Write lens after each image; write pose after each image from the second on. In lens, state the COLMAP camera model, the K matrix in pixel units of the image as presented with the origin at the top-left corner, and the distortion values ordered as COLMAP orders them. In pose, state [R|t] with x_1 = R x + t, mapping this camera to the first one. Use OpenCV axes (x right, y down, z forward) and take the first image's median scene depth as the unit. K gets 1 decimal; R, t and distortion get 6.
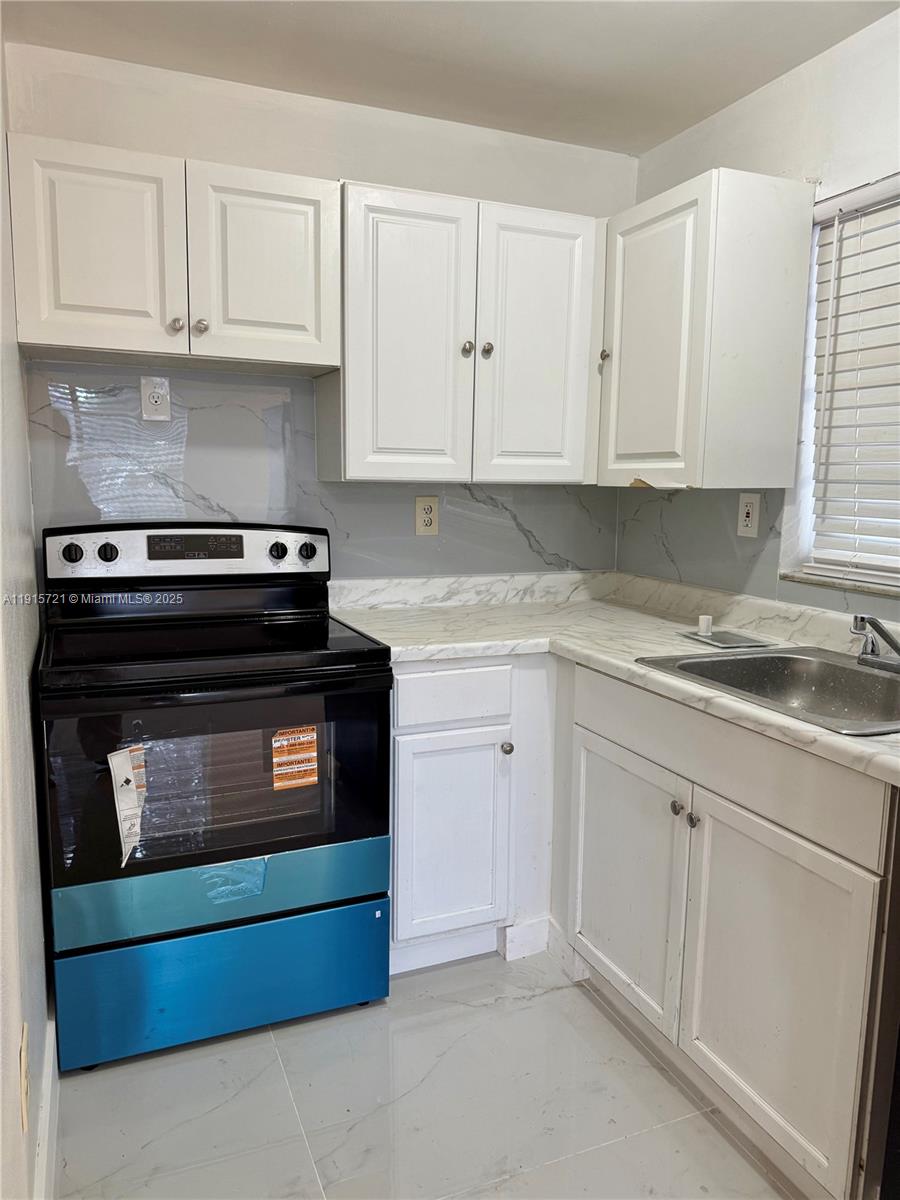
lens RADIAL K [[838.5, 0, 450.0], [0, 838.5, 600.0], [0, 0, 1]] dist [0.001764, -0.113764]
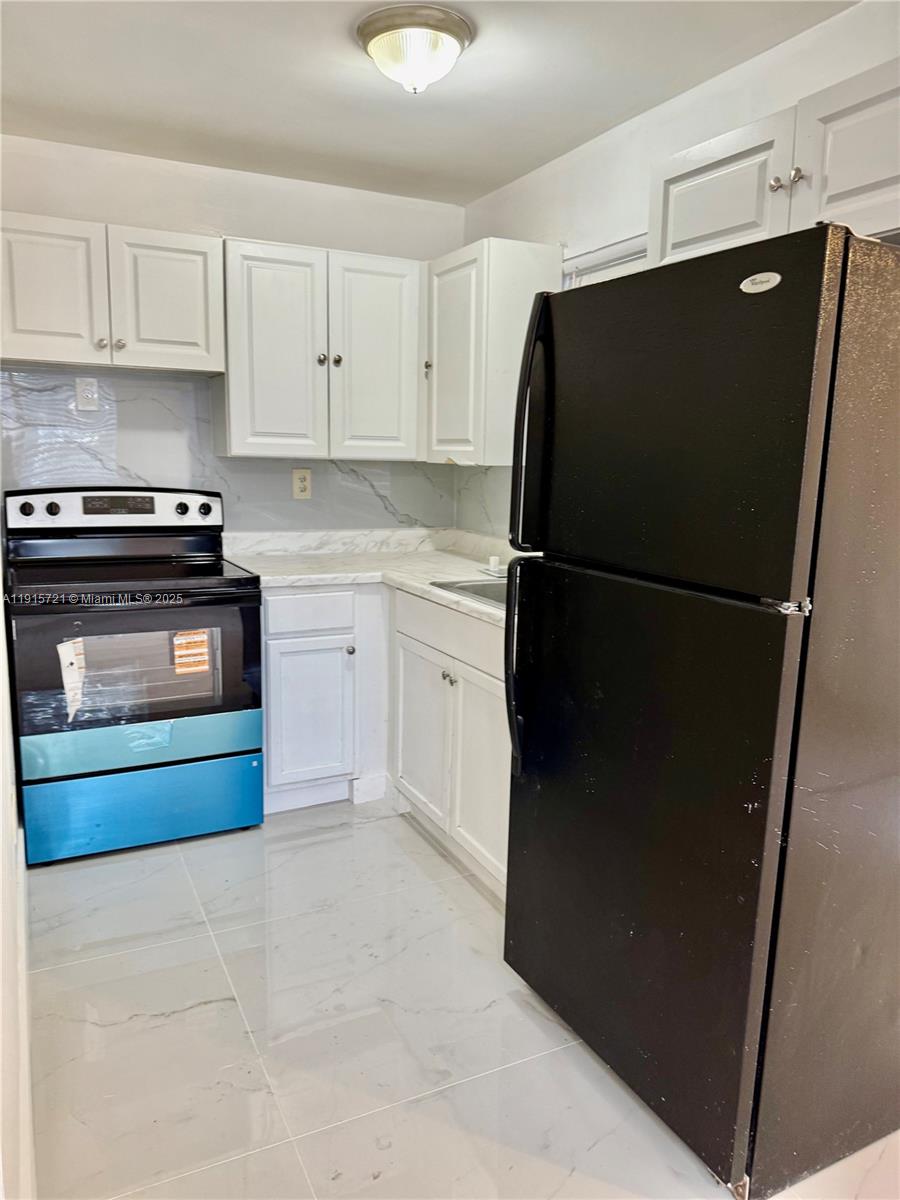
lens RADIAL K [[877.0, 0, 494.4], [0, 877.0, 622.3], [0, 0, 1]] dist [0.046019, -0.240401]
pose [[0.995542, -0.005914, 0.094136, 0.170570], [0.001221, 0.998757, 0.049824, 0.057208], [-0.094314, -0.049487, 0.994312, -0.485798]]
